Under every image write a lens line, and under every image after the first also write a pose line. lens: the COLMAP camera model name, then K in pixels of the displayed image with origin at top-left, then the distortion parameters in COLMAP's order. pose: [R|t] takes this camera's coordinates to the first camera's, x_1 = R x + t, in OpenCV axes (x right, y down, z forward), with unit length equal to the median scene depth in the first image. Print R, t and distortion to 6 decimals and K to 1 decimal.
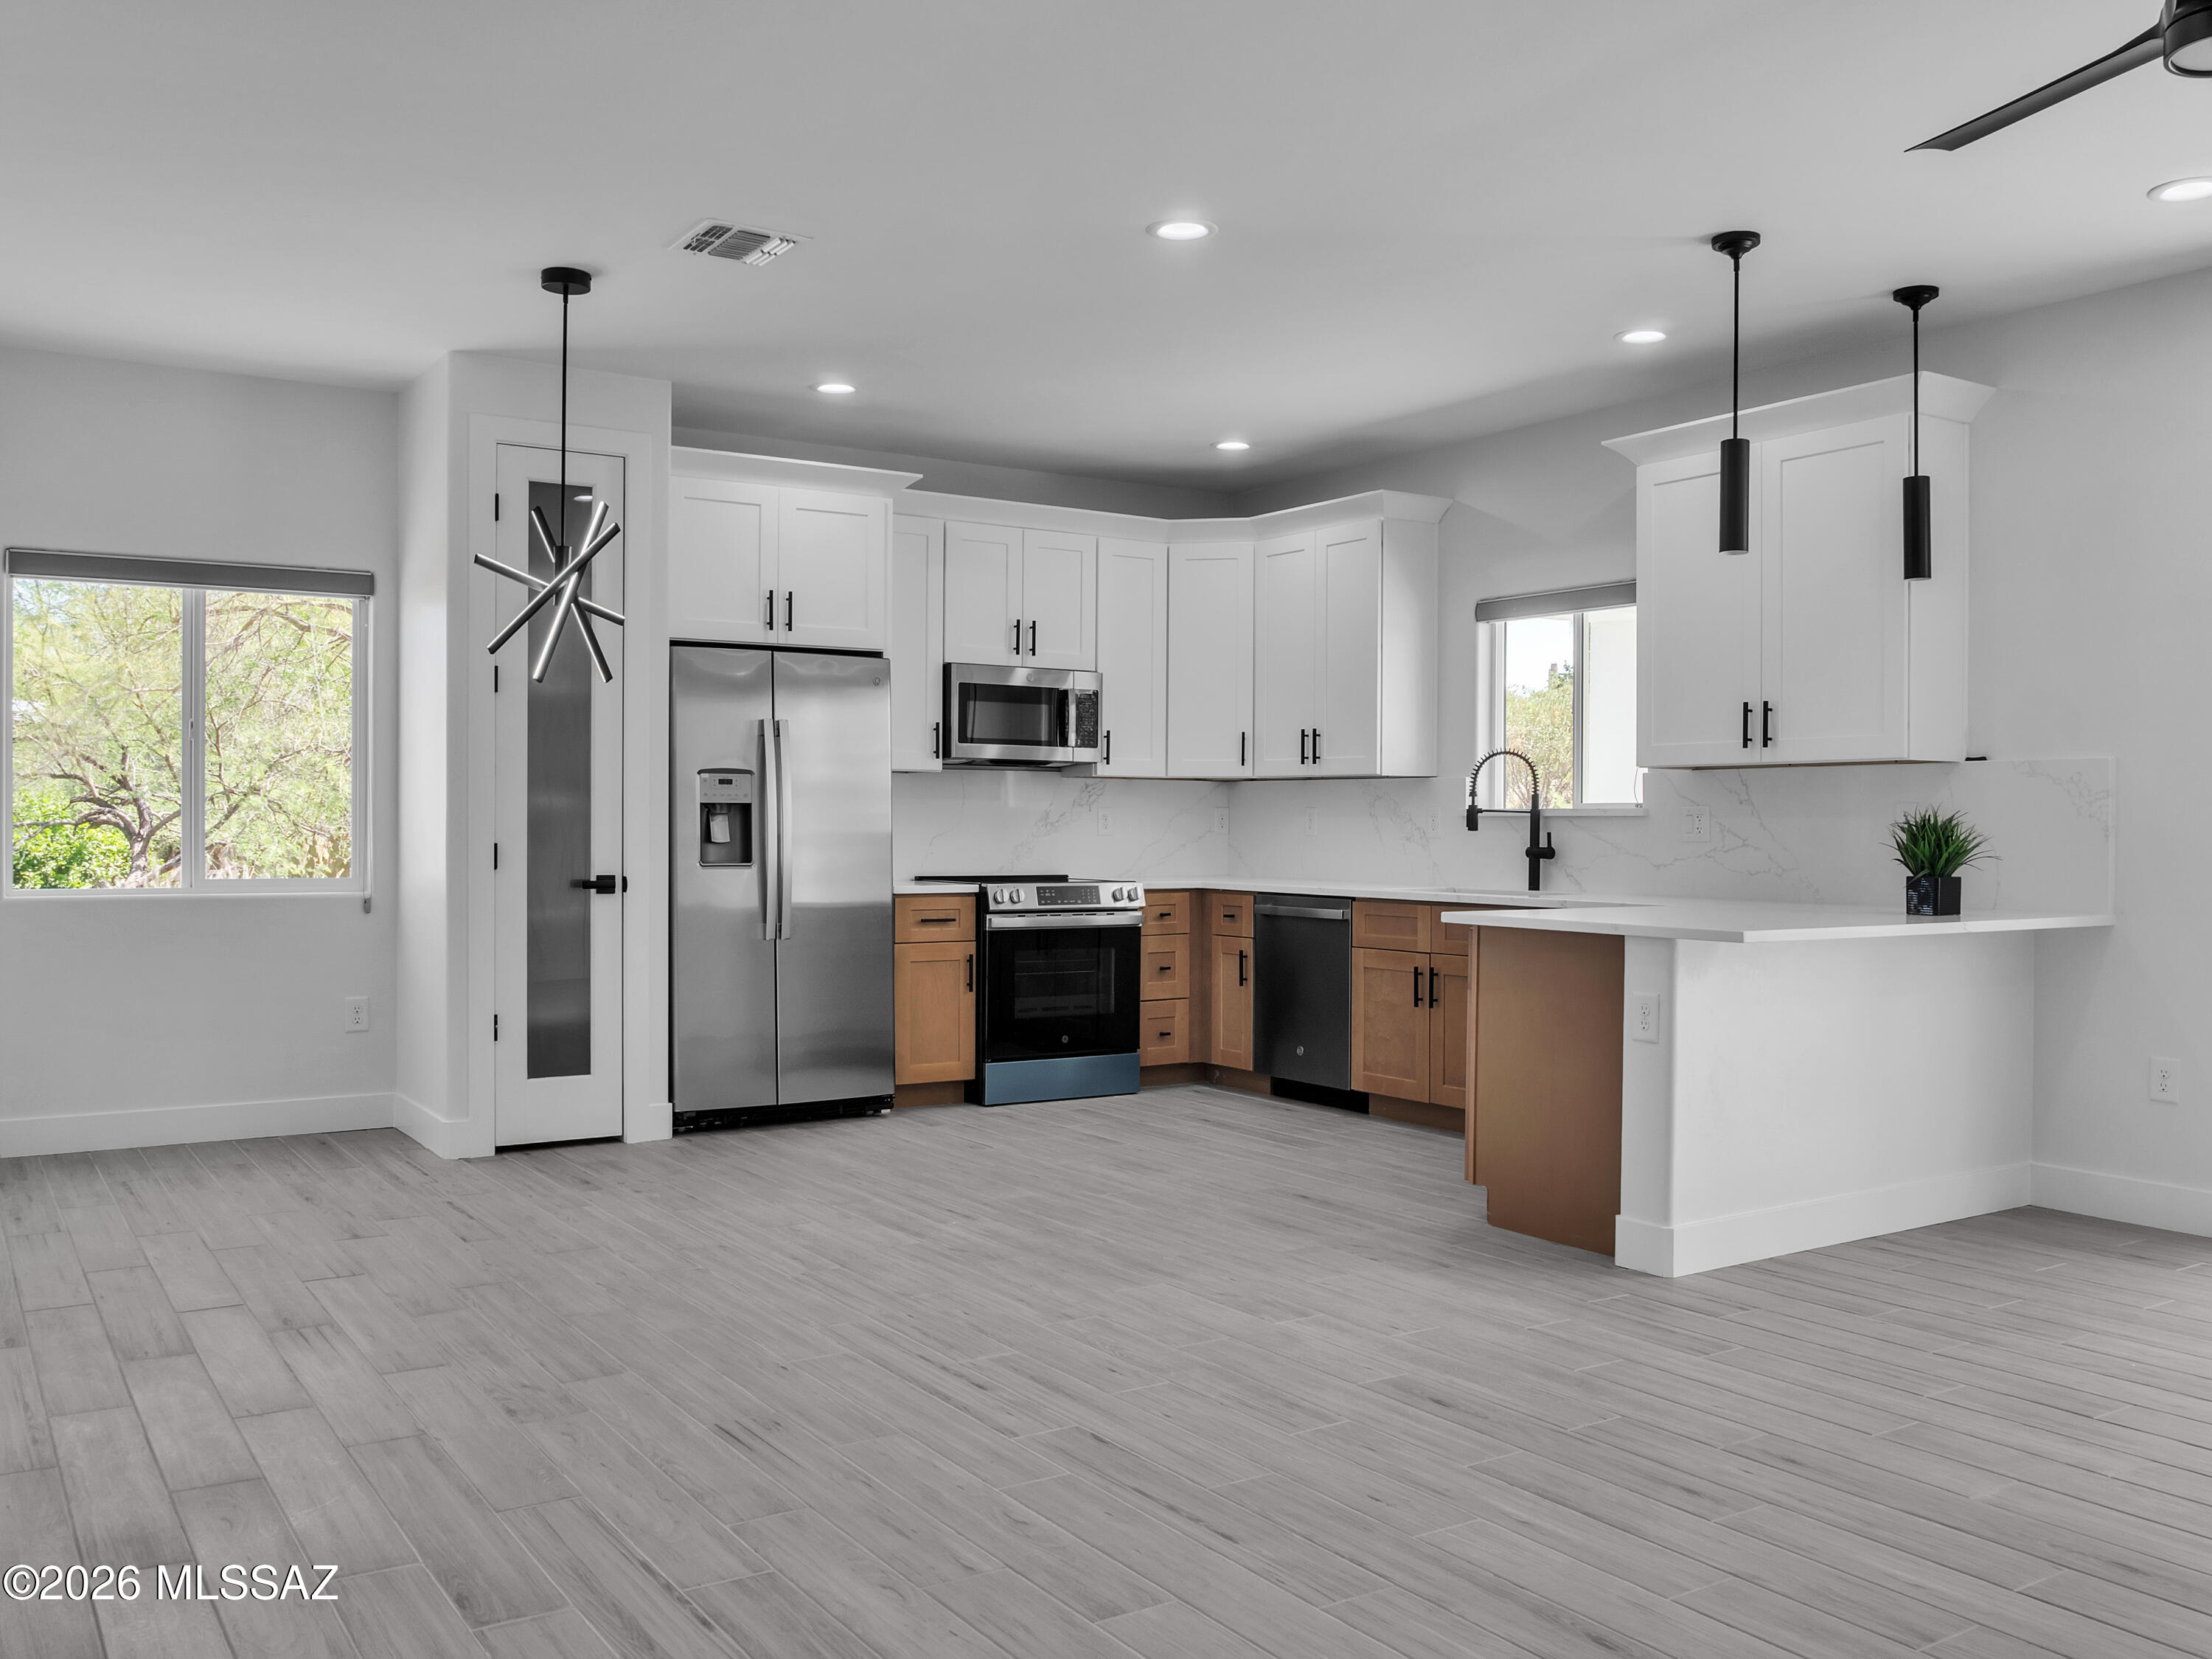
lens RADIAL K [[1873.1, 0, 1106.0], [0, 1873.1, 829.5], [0, 0, 1]] dist [-0.032949, 0.009195]
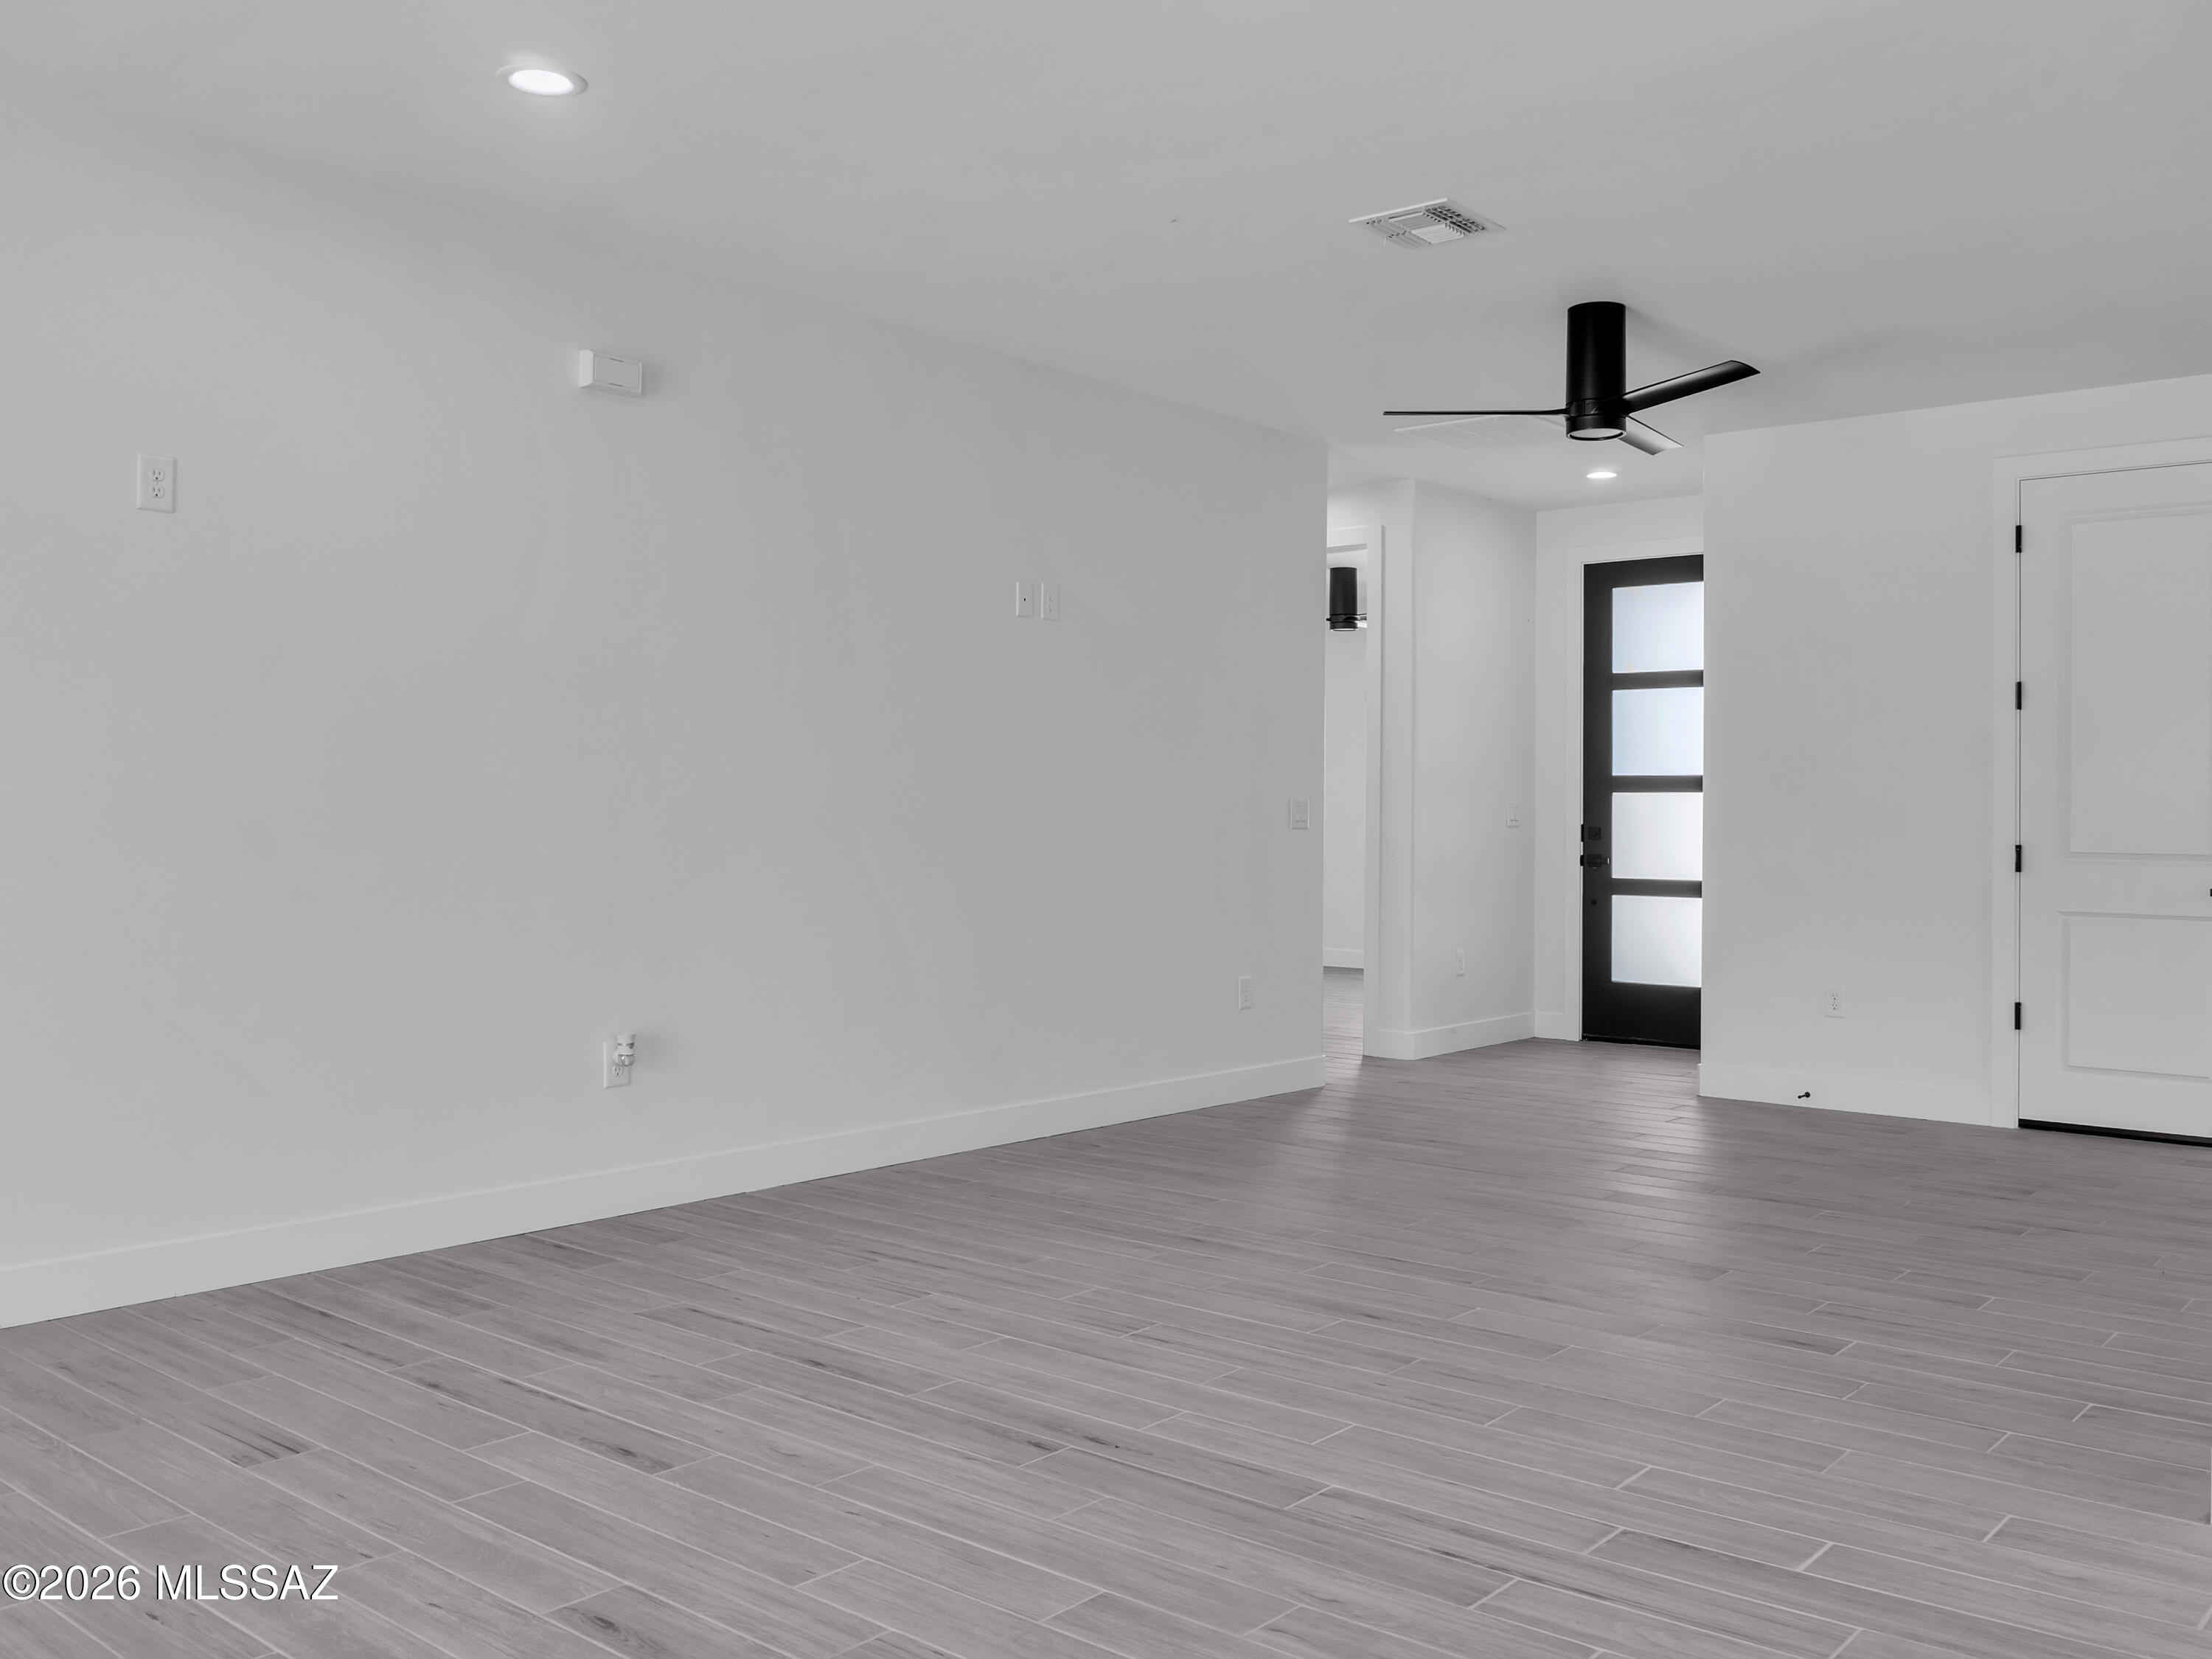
lens RADIAL K [[1900.7, 0, 1098.7], [0, 1900.7, 797.5], [0, 0, 1]] dist [-0.033468, 0.004682]
pose [[-0.956941, -0.014534, -0.289918, 0.116315], [-0.013548, 0.999894, -0.005411, -0.002415], [0.289966, -0.001250, -0.957036, 0.762088]]
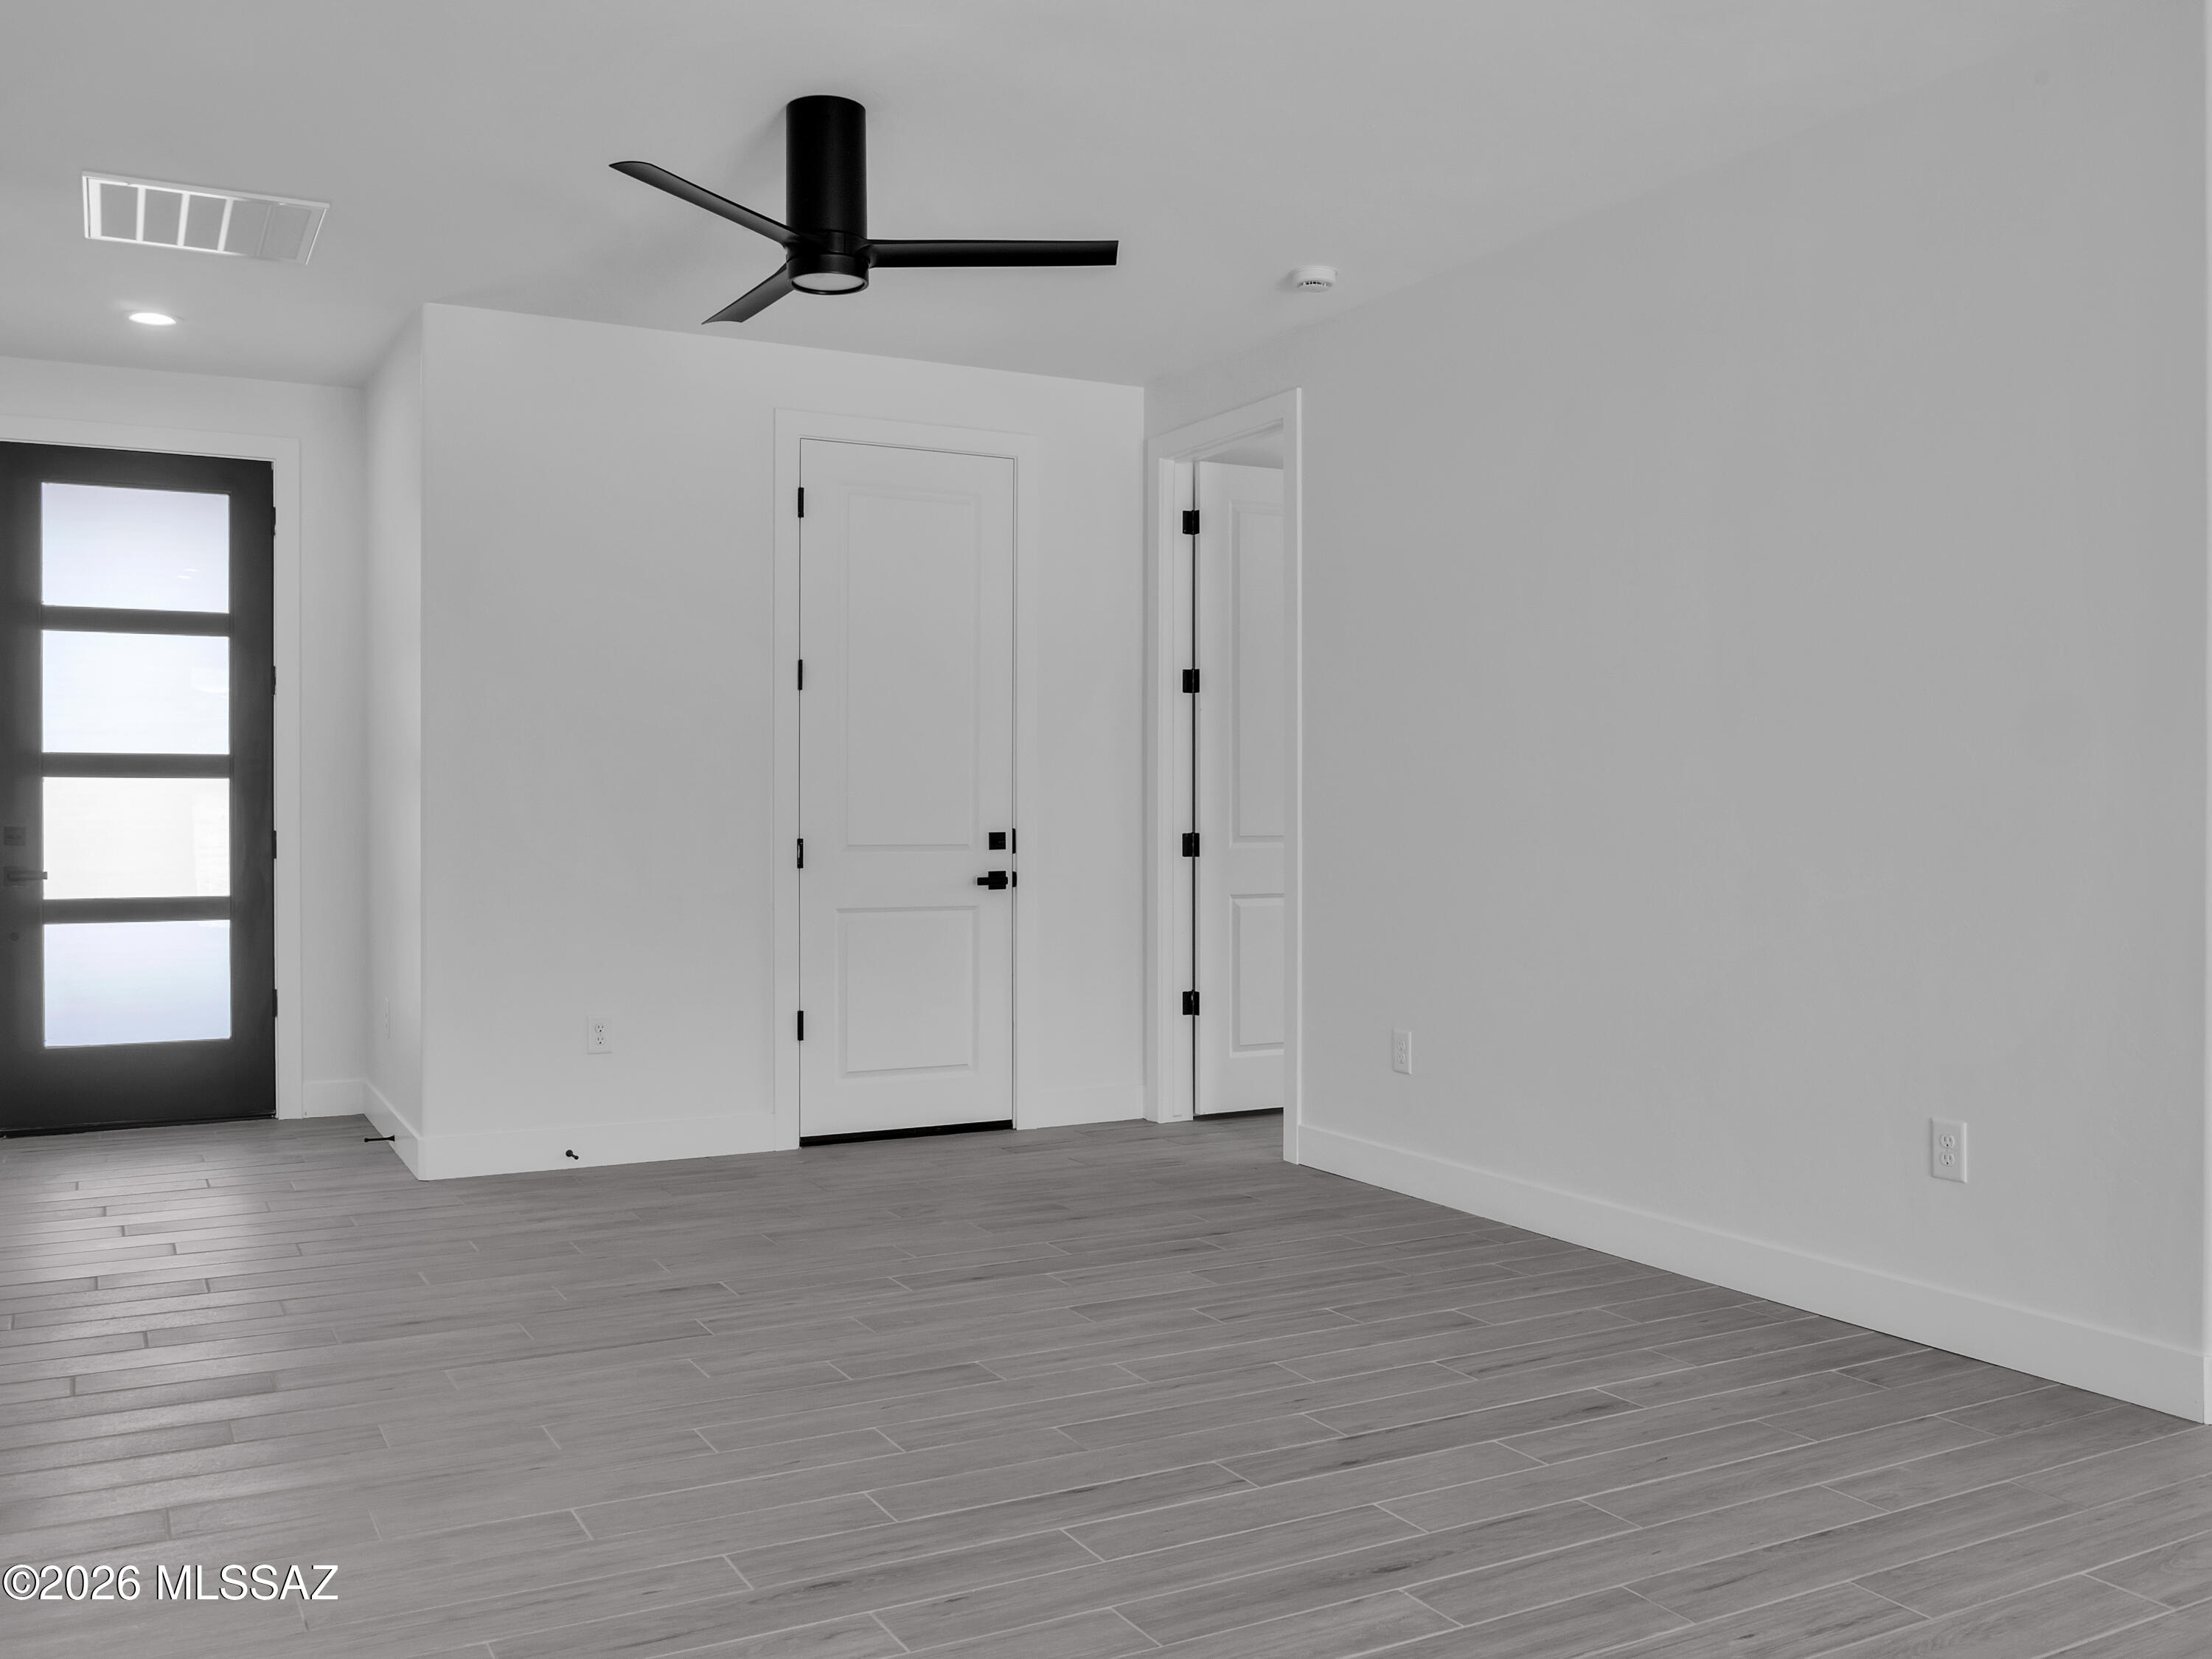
lens RADIAL K [[1884.3, 0, 1108.5], [0, 1884.3, 842.9], [0, 0, 1]] dist [-0.036450, 0.015797]
pose [[-0.079783, 0.012650, -0.996732, 0.255484], [-0.003406, 0.999910, 0.012963, 0.000350], [0.996806, 0.004429, -0.079733, 0.168693]]
